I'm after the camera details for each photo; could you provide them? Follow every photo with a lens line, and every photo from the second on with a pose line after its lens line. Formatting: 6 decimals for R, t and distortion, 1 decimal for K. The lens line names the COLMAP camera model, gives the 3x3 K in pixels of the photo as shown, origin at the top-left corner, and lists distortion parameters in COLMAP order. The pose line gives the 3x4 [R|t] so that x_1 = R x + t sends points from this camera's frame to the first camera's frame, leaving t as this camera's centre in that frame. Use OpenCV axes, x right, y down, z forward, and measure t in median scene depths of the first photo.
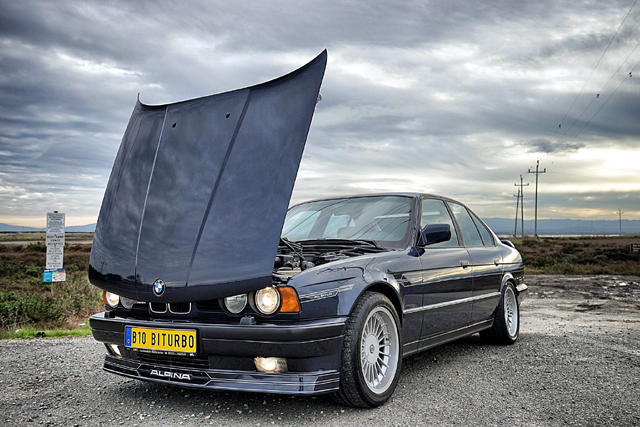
lens RADIAL K [[604.4, 0, 320.0], [0, 604.4, 213.5], [0, 0, 1]] dist [0.071047, 0.001187]
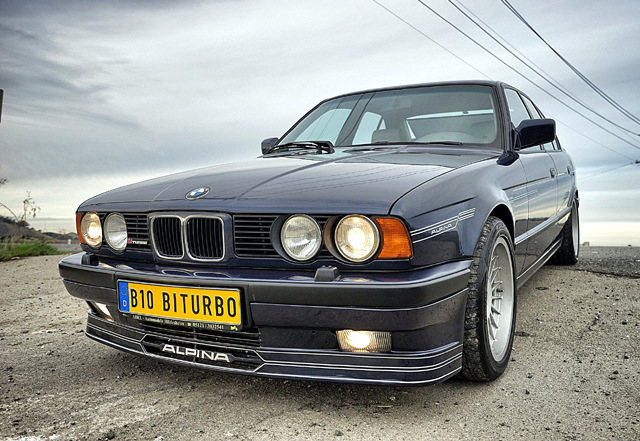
lens RADIAL K [[582.9, 0, 320.0], [0, 582.9, 220.5], [0, 0, 1]] dist [0.020306, 0.006942]
pose [[0.997368, -0.027636, 0.067027, -0.154590], [0.016821, 0.987478, 0.156860, 0.031511], [-0.070523, -0.155320, 0.985344, 0.411939]]
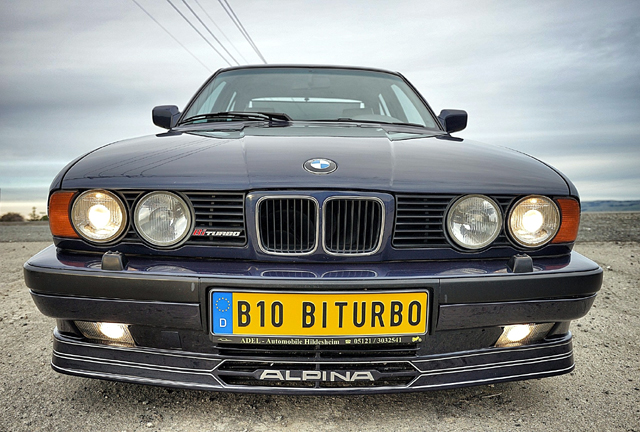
lens RADIAL K [[504.7, 0, 308.7], [0, 504.7, 221.8], [0, 0, 1]] dist [-0.005936, -0.001352]
pose [[0.824547, -0.056279, 0.562988, -0.485635], [-0.063425, 0.979575, 0.190814, 0.066165], [-0.562227, -0.193042, 0.804136, 0.715963]]
